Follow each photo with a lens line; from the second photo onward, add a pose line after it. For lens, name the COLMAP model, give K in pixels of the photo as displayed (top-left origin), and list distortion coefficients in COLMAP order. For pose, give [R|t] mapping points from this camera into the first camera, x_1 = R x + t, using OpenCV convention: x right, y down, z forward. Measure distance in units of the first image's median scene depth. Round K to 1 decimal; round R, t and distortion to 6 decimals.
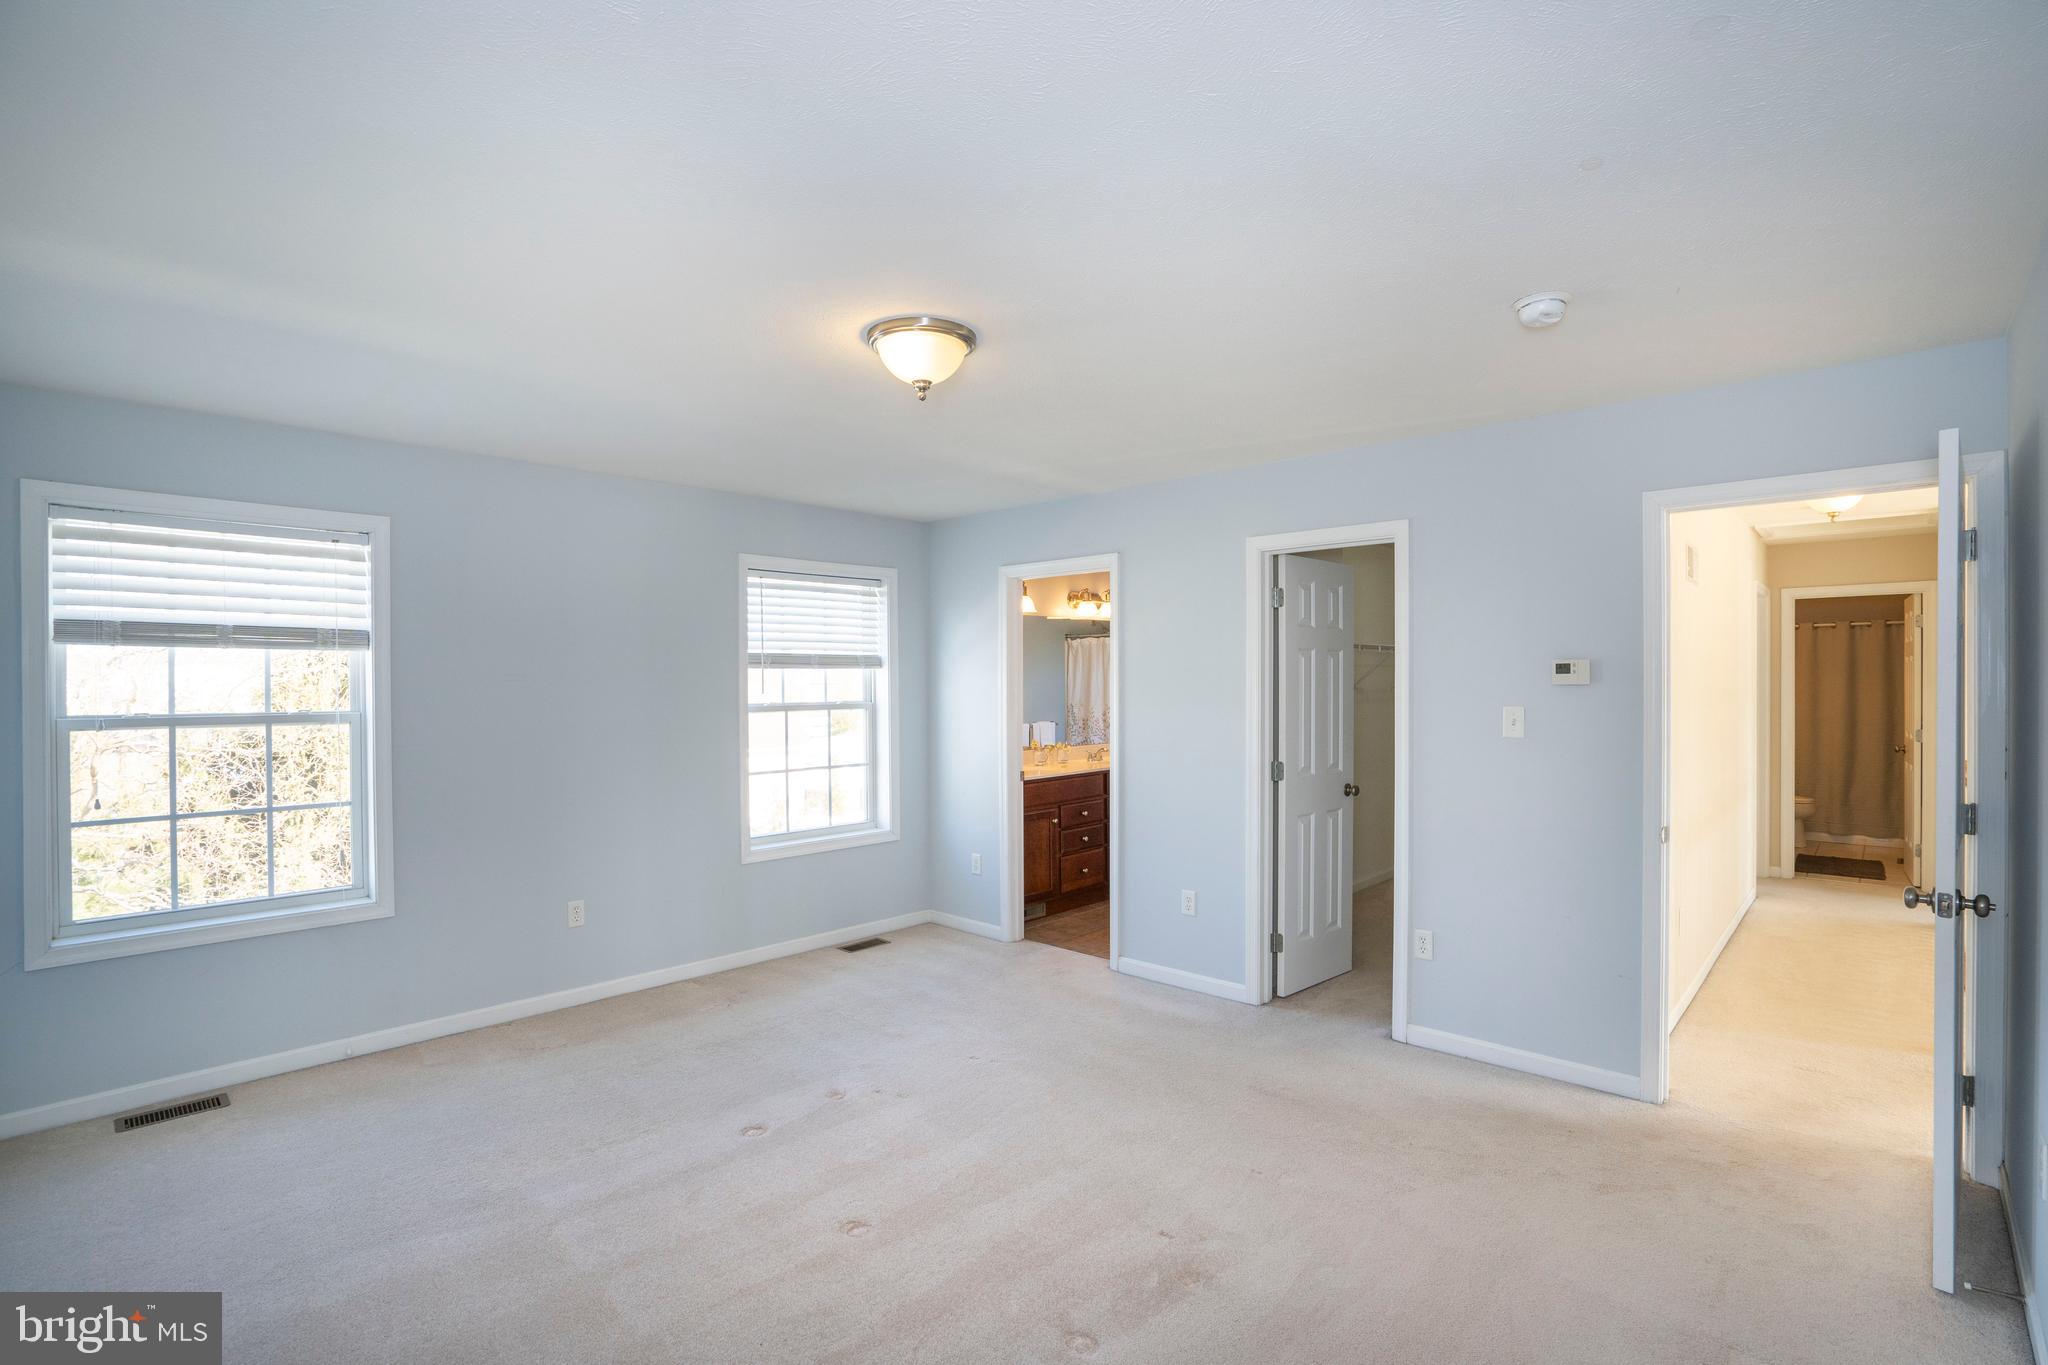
lens RADIAL K [[948.0, 0, 1031.8], [0, 948.0, 690.1], [0, 0, 1]] dist [-0.071004, 0.032115]
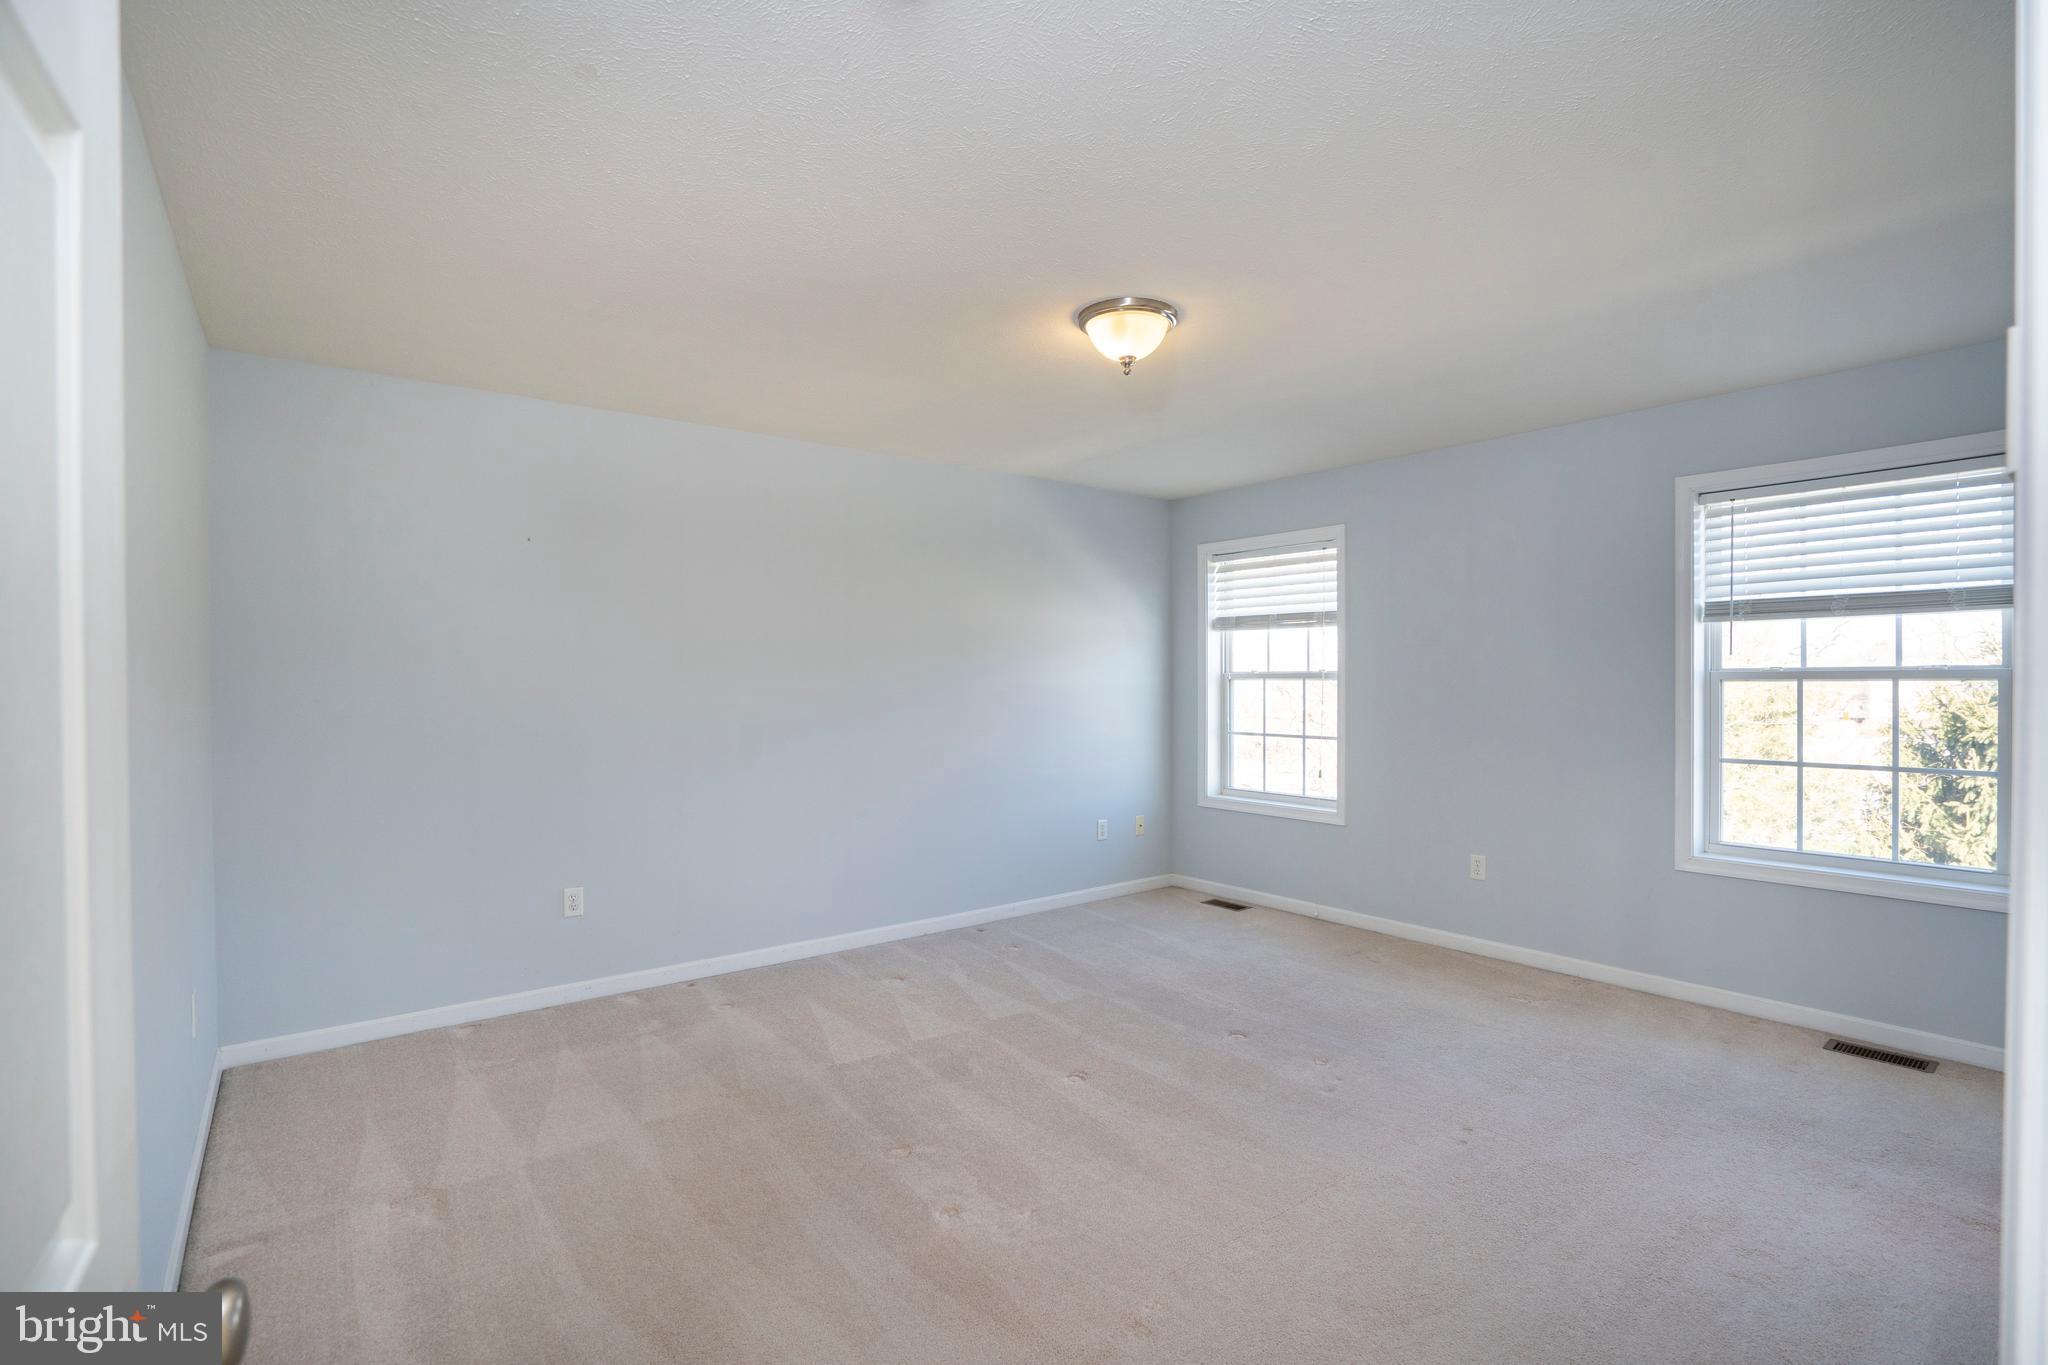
lens RADIAL K [[948.0, 0, 1031.8], [0, 948.0, 690.1], [0, 0, 1]] dist [-0.071004, 0.032115]
pose [[-0.152169, 0.038391, -0.987609, 0.535319], [0.018667, 0.999179, 0.035964, -0.005327], [0.988178, -0.012963, -0.152760, 0.578398]]
